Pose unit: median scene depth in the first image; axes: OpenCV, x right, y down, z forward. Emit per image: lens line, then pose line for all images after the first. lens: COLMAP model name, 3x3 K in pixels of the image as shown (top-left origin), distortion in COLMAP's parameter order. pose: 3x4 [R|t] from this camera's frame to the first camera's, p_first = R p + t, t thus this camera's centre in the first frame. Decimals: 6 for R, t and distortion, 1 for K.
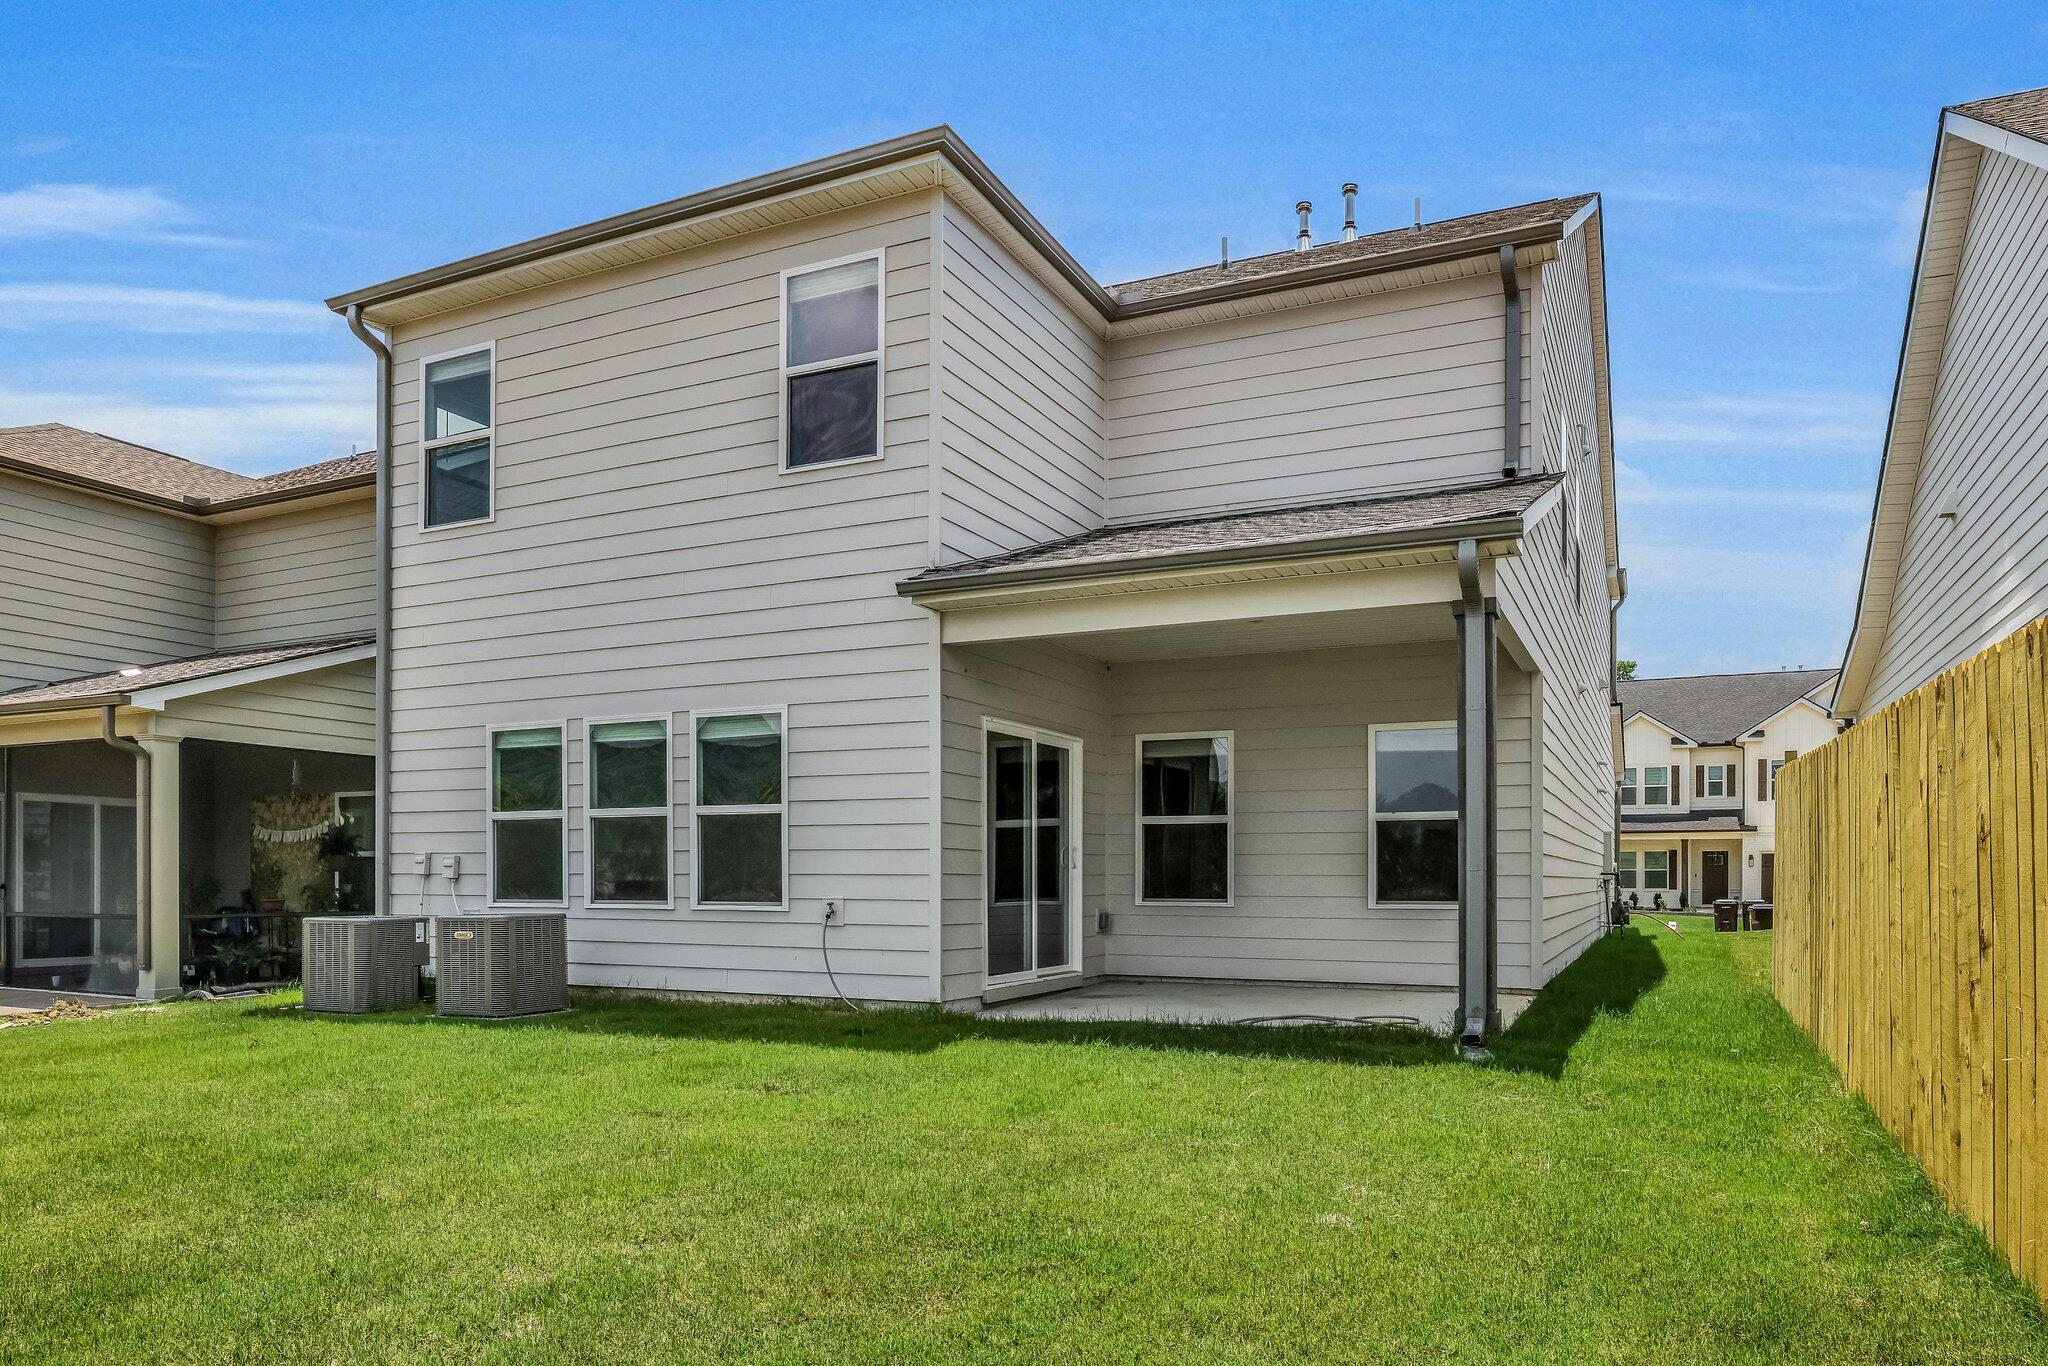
lens RADIAL K [[1382.8, 0, 1000.0], [0, 1382.8, 806.7], [0, 0, 1]] dist [-0.014571, 0.014818]
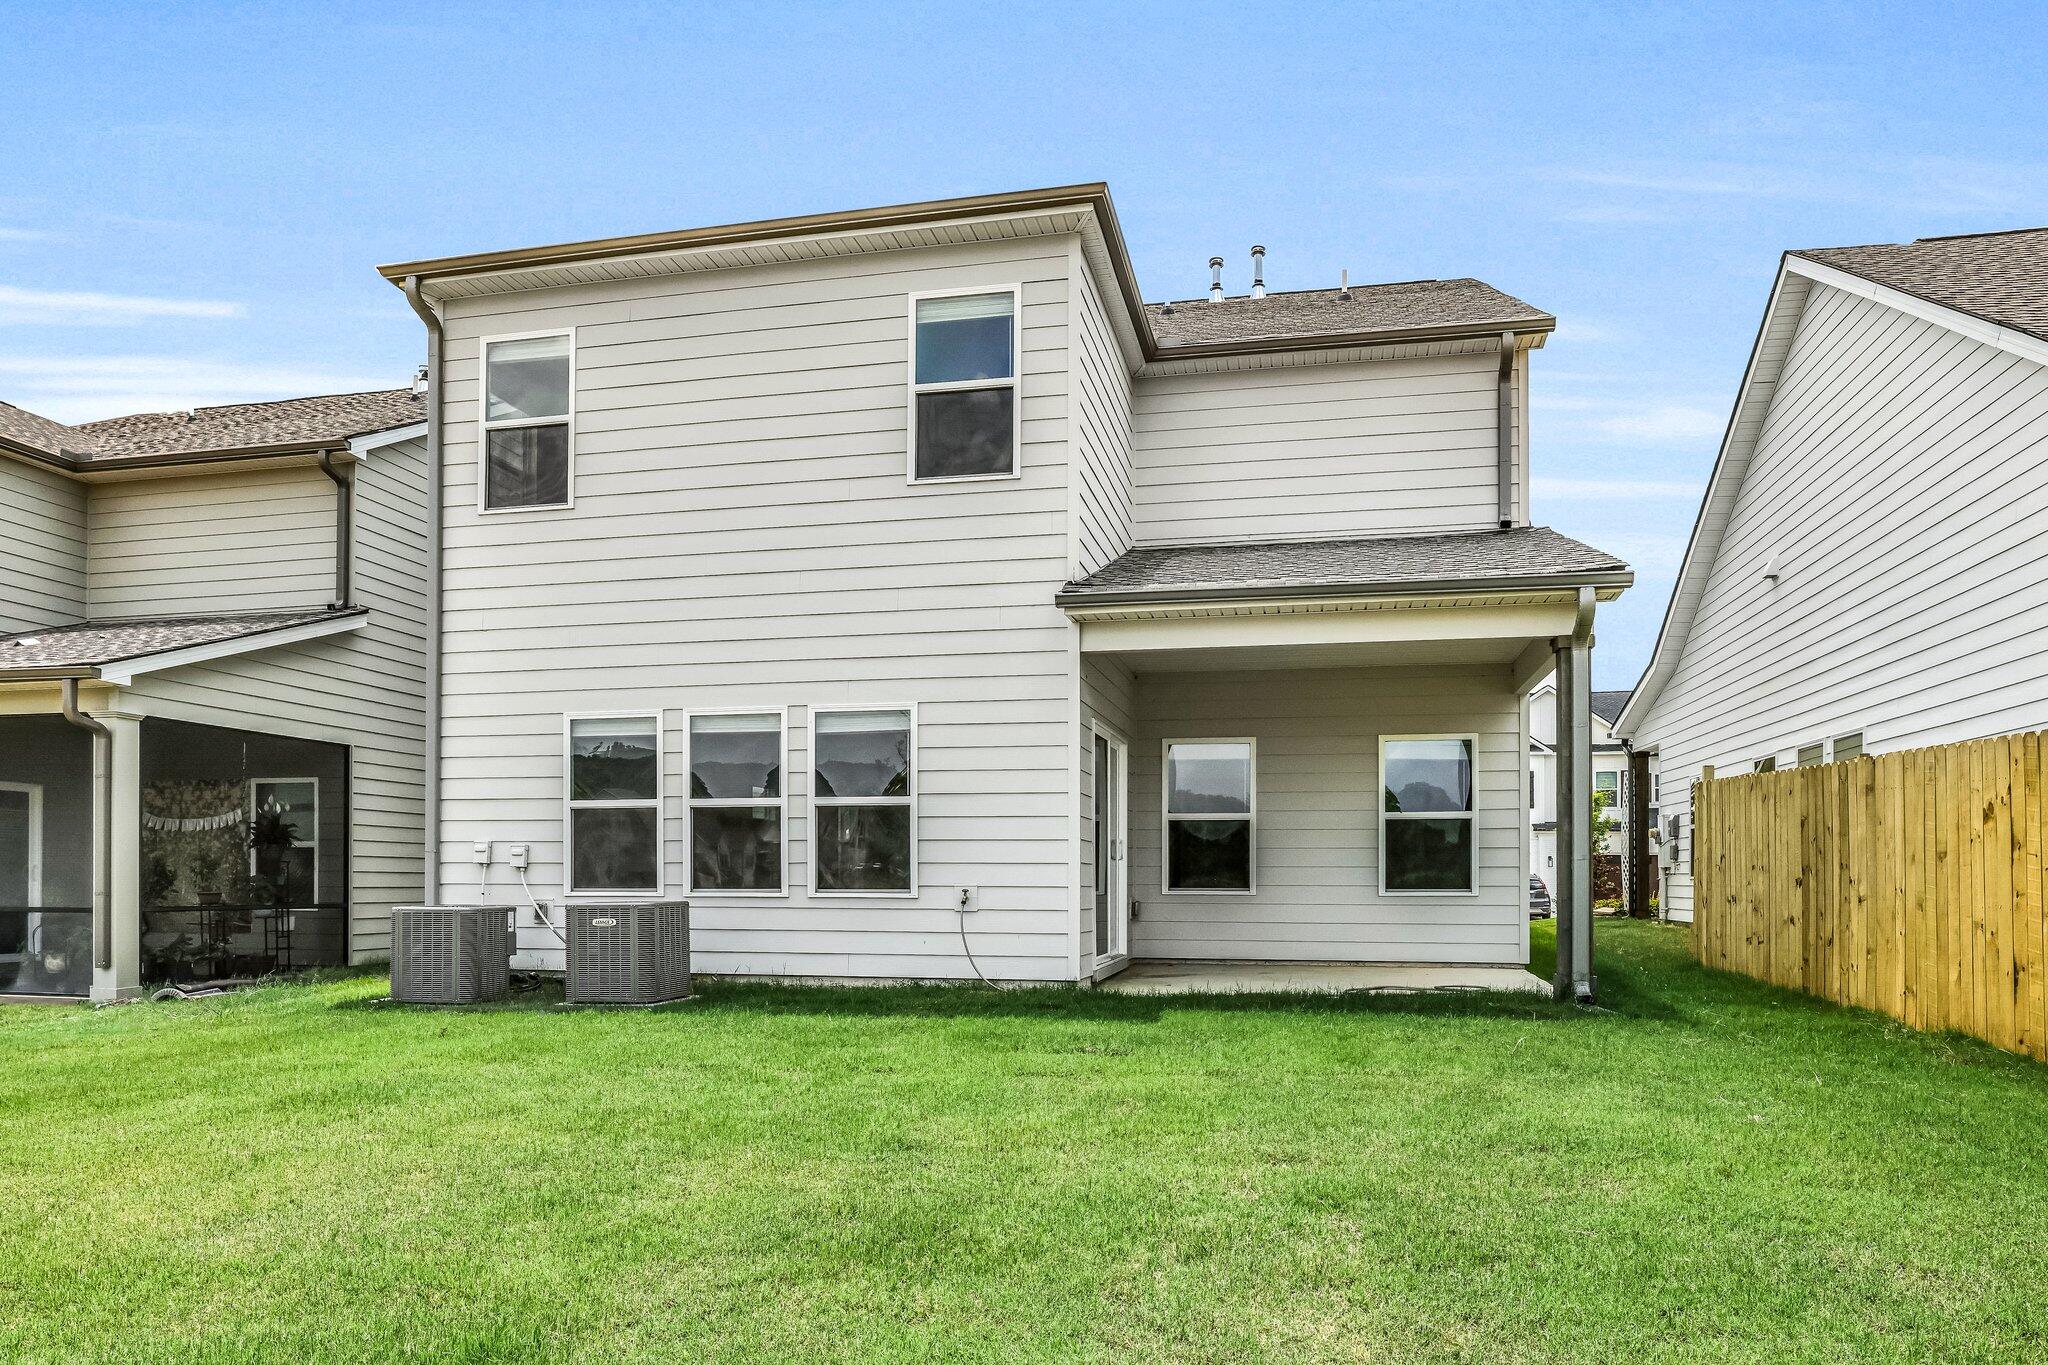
lens RADIAL K [[1382.8, 0, 989.1], [0, 1382.8, 793.6], [0, 0, 1]] dist [-0.014571, 0.014818]
pose [[0.972466, 0.015704, 0.232514, -0.307094], [-0.013223, 0.999838, -0.012225, 0.007077], [-0.232668, 0.008814, 0.972516, -0.036406]]
